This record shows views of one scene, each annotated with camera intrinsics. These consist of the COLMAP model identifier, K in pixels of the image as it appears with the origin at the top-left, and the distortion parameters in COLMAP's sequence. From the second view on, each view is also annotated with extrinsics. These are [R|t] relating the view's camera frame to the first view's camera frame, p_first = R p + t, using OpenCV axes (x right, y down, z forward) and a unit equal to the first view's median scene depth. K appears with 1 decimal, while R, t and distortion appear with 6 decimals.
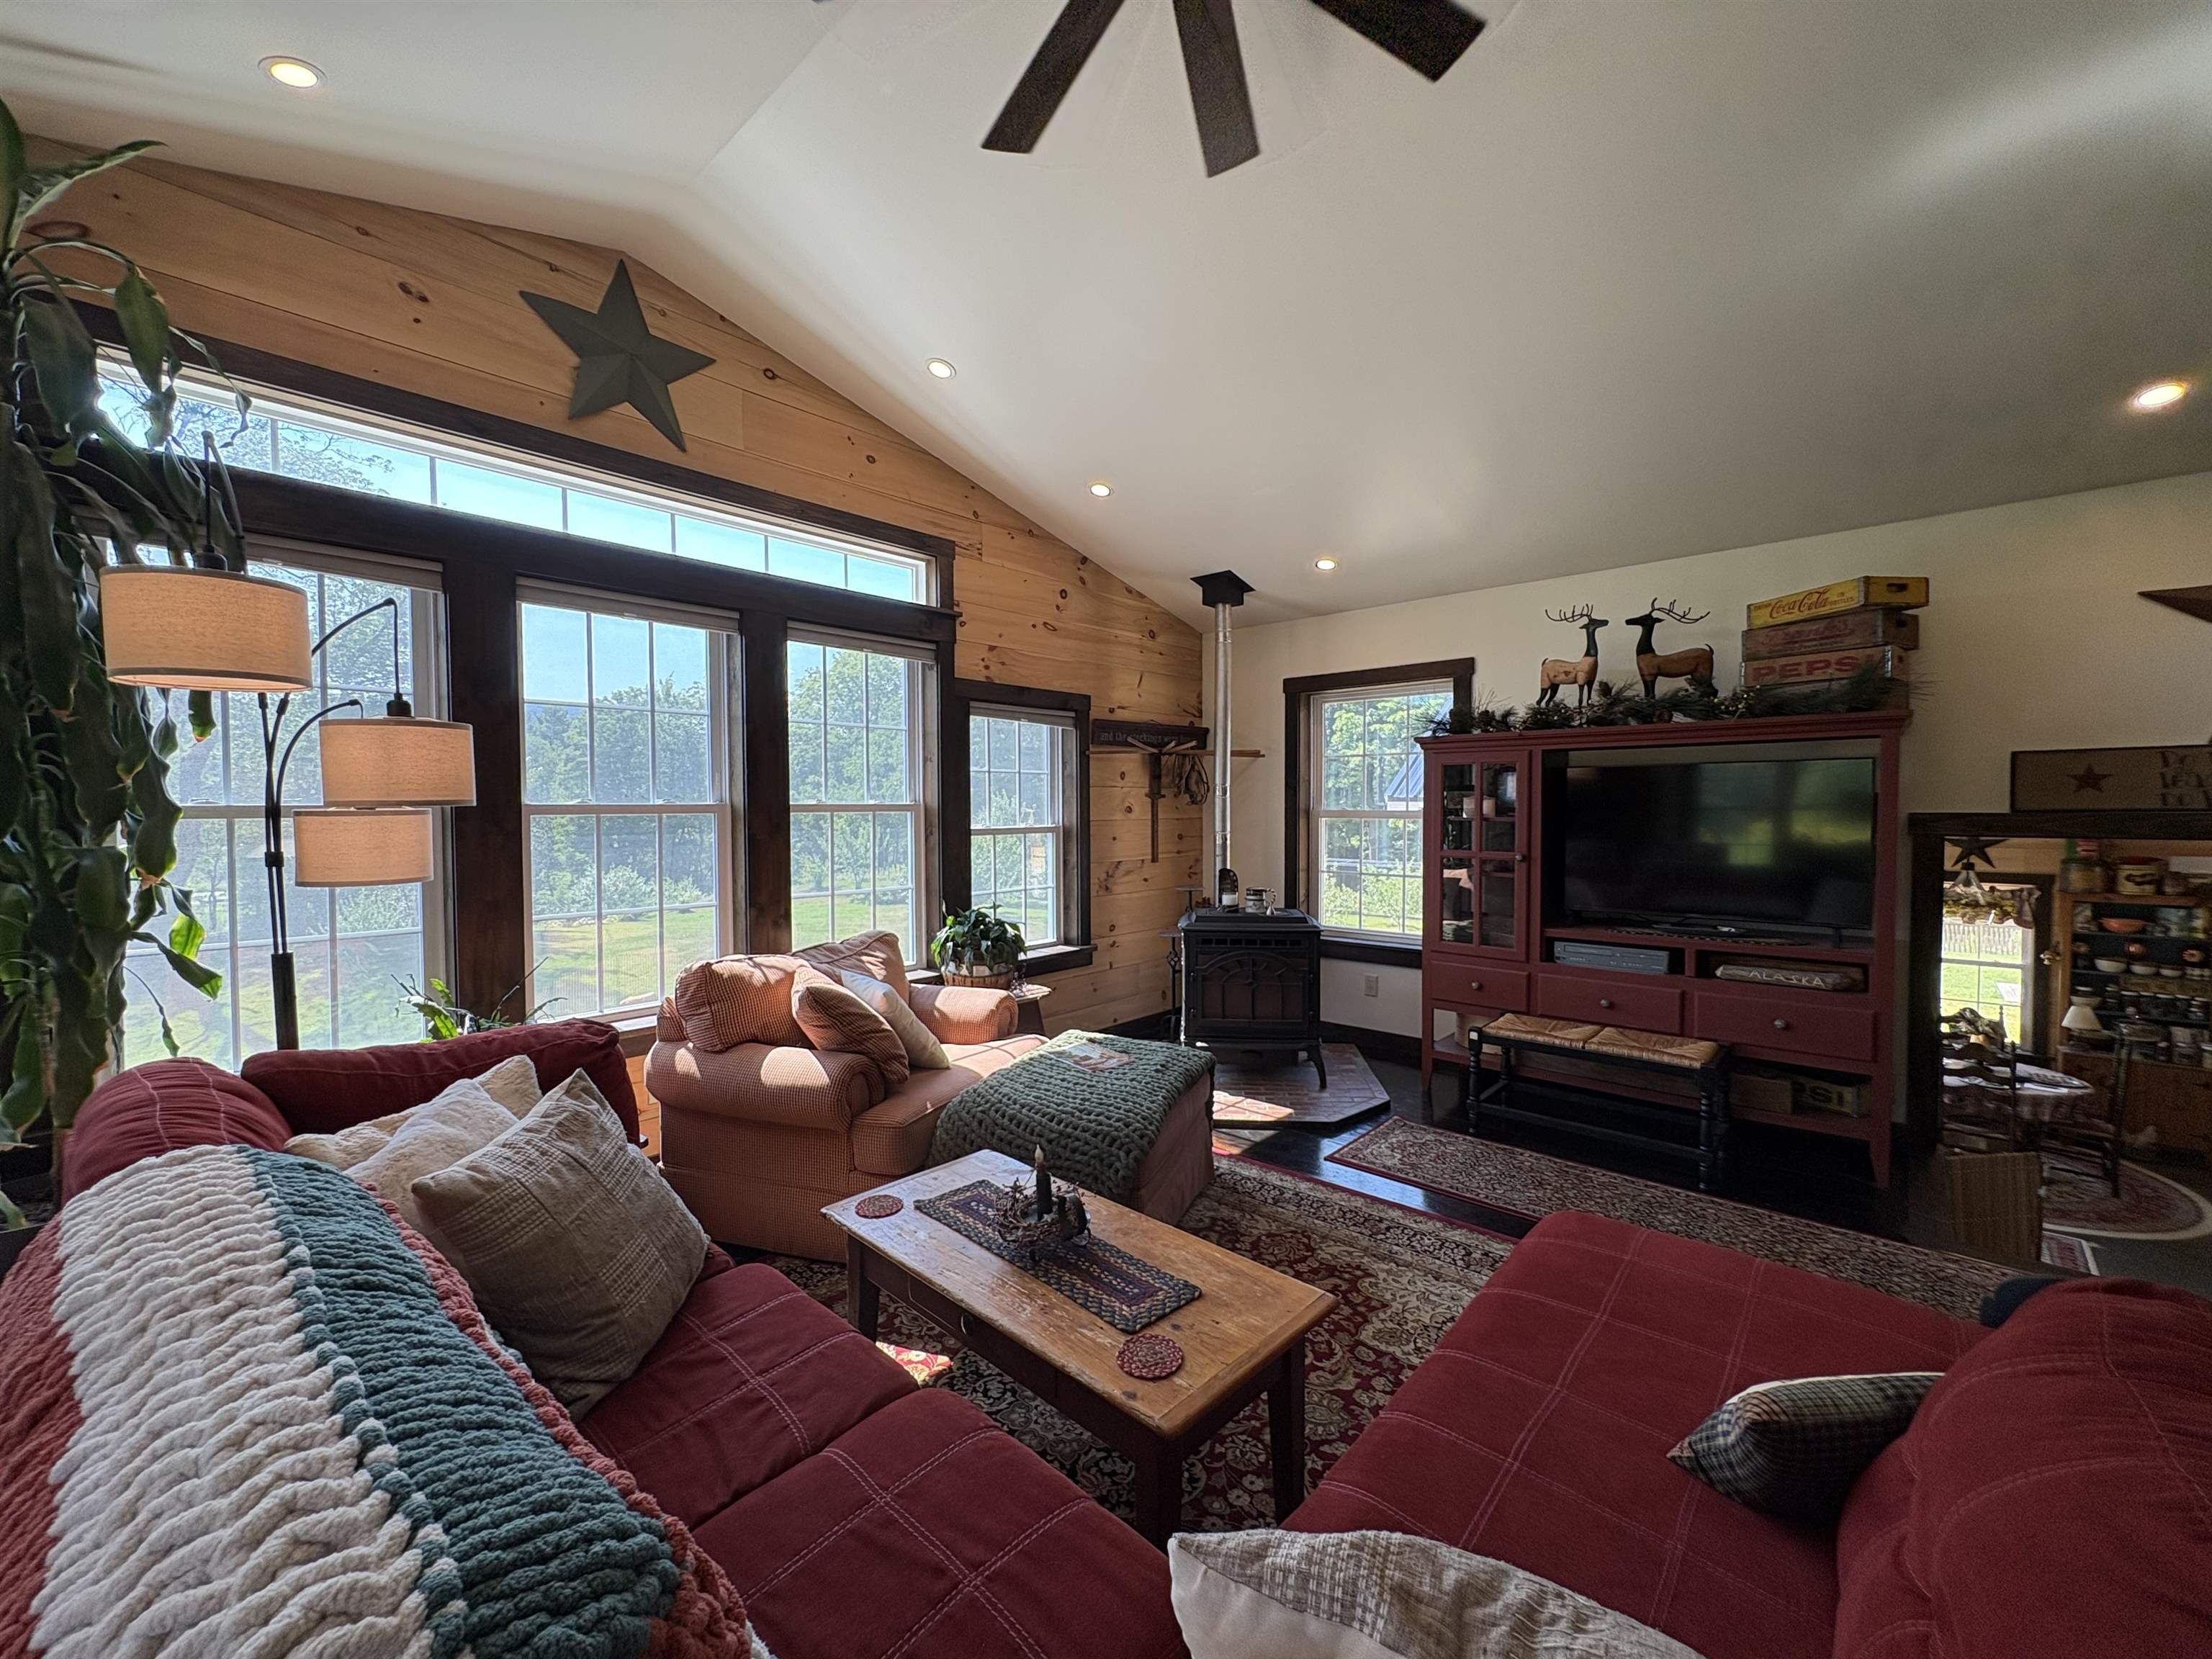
lens RADIAL K [[886.6, 0, 1106.0], [0, 886.6, 829.5], [0, 0, 1]] dist [0.000930, -0.000155]
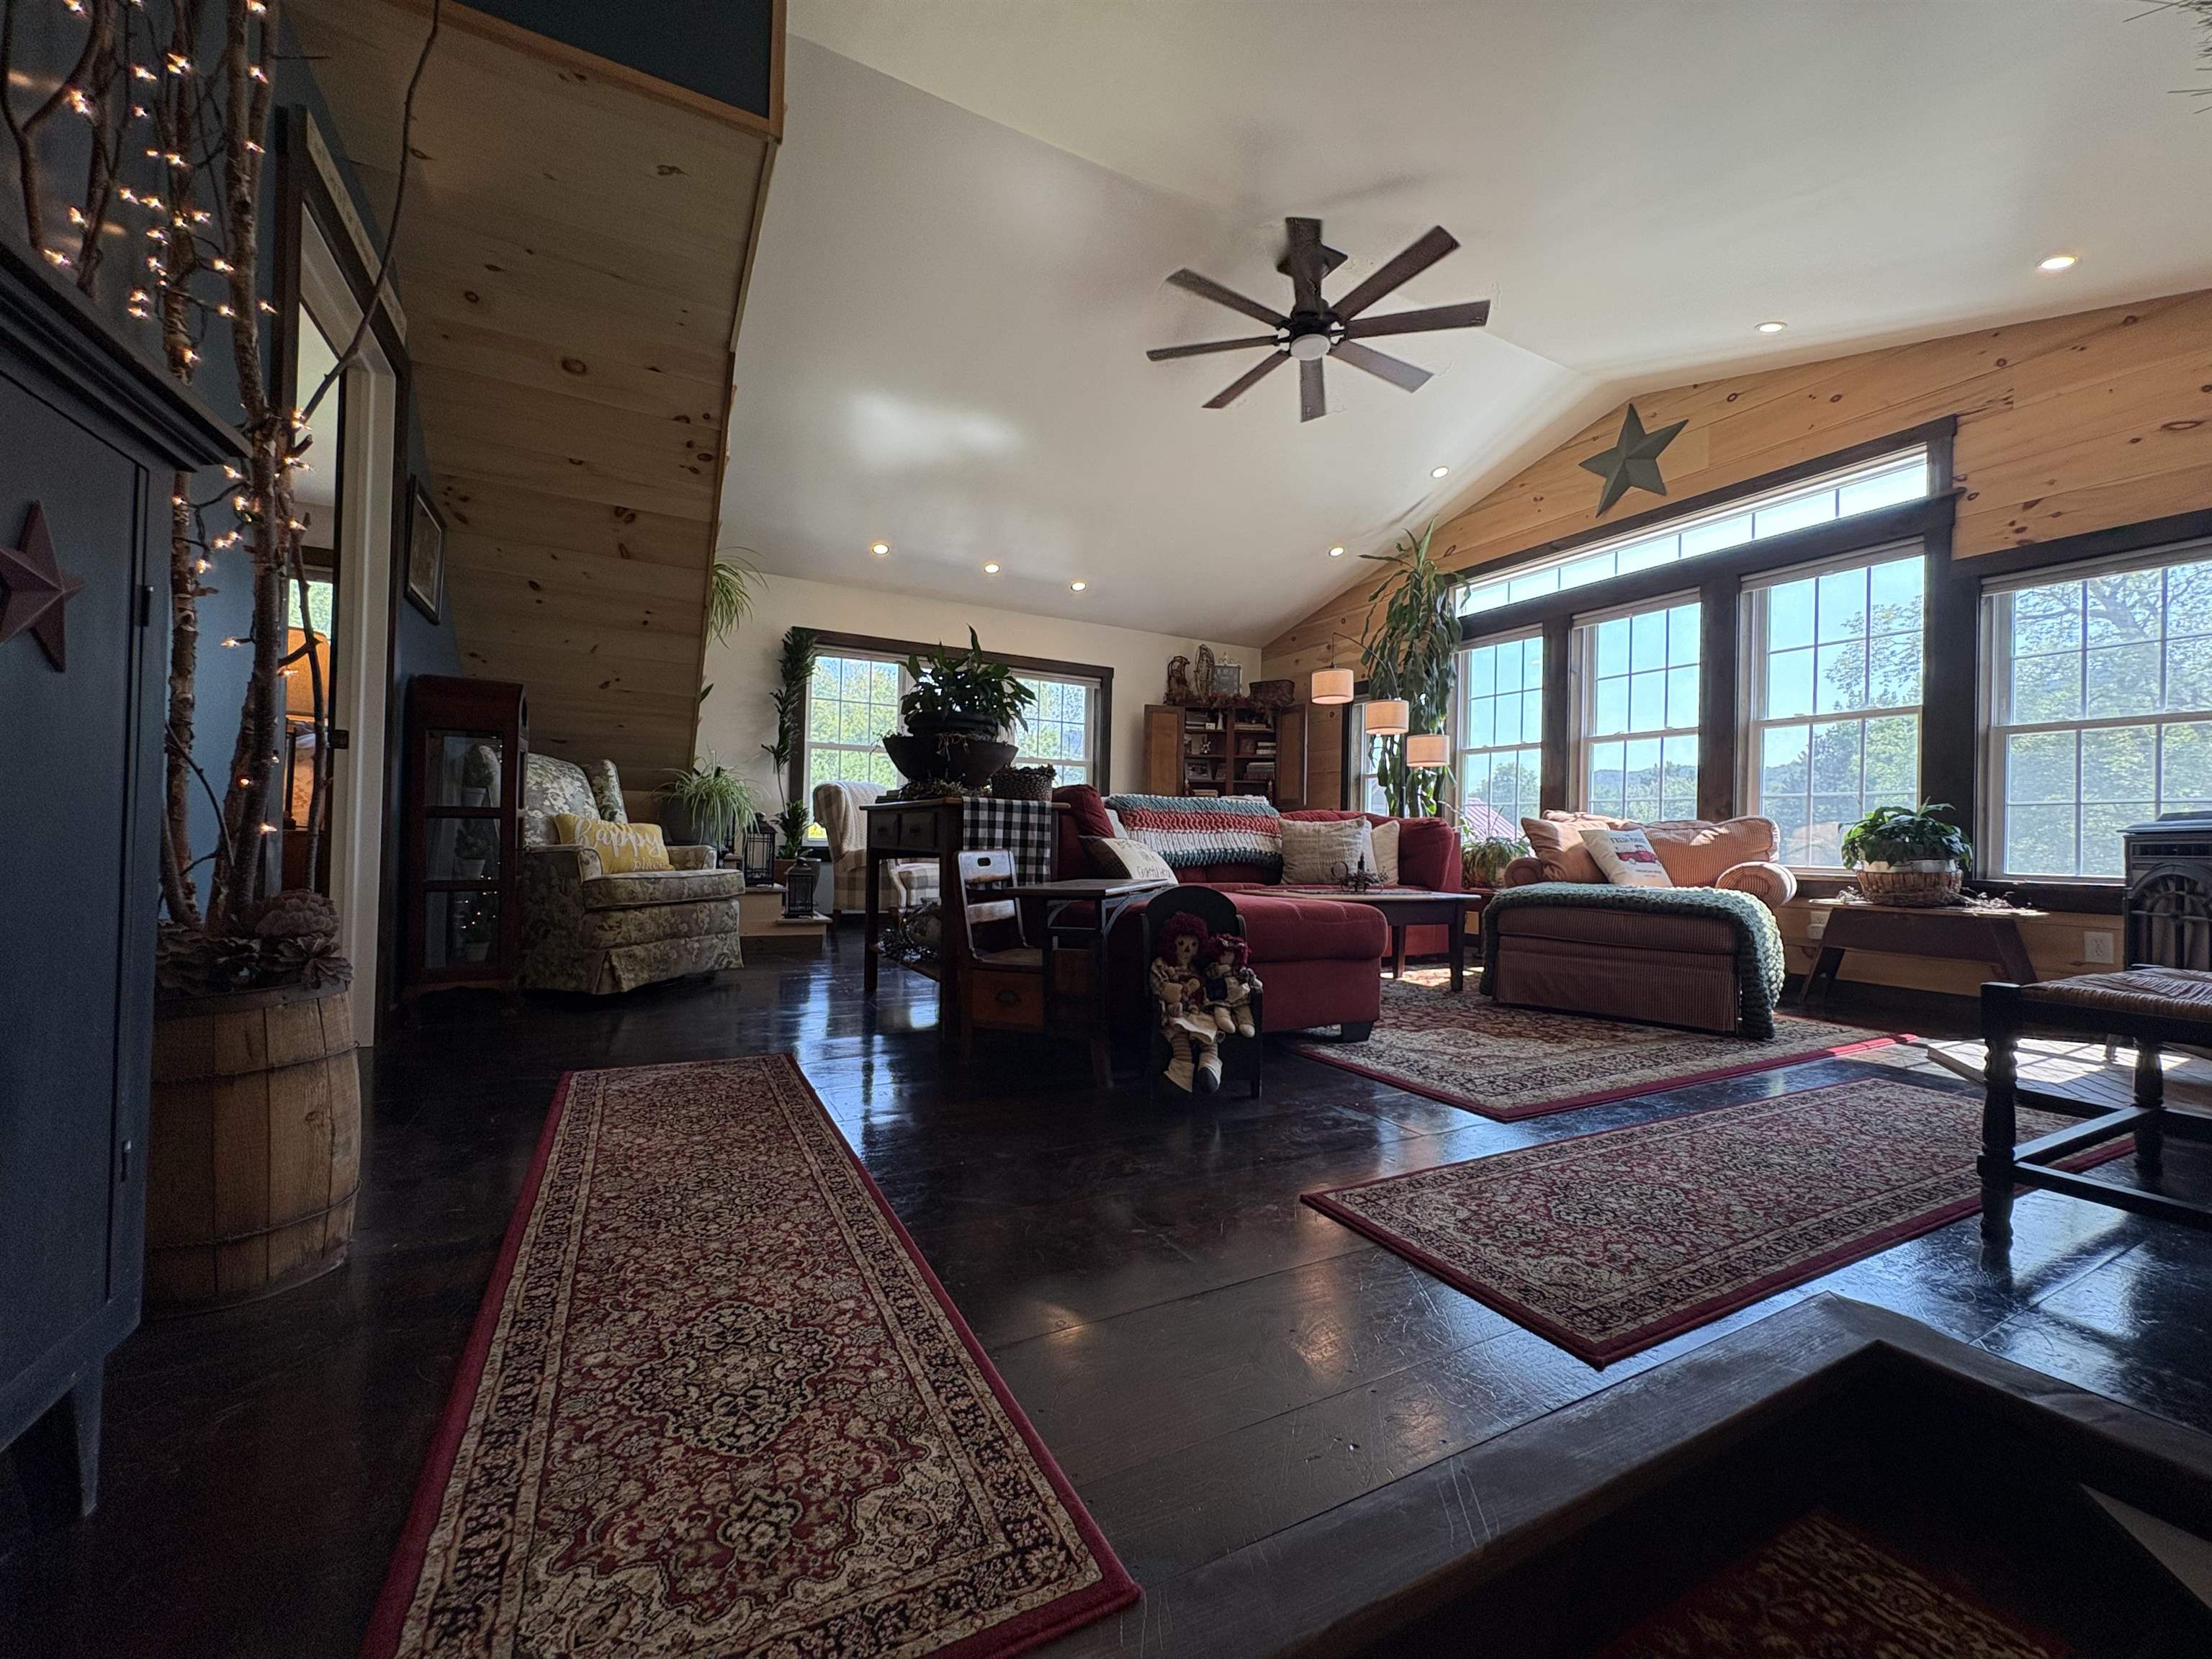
lens RADIAL K [[886.6, 0, 1106.0], [0, 886.6, 829.5], [0, 0, 1]] dist [0.000930, -0.000155]
pose [[-0.348155, -0.013631, -0.937338, 1.192120], [-0.048779, 0.998803, 0.003593, 0.172928], [0.936167, 0.046973, -0.348403, 0.623395]]
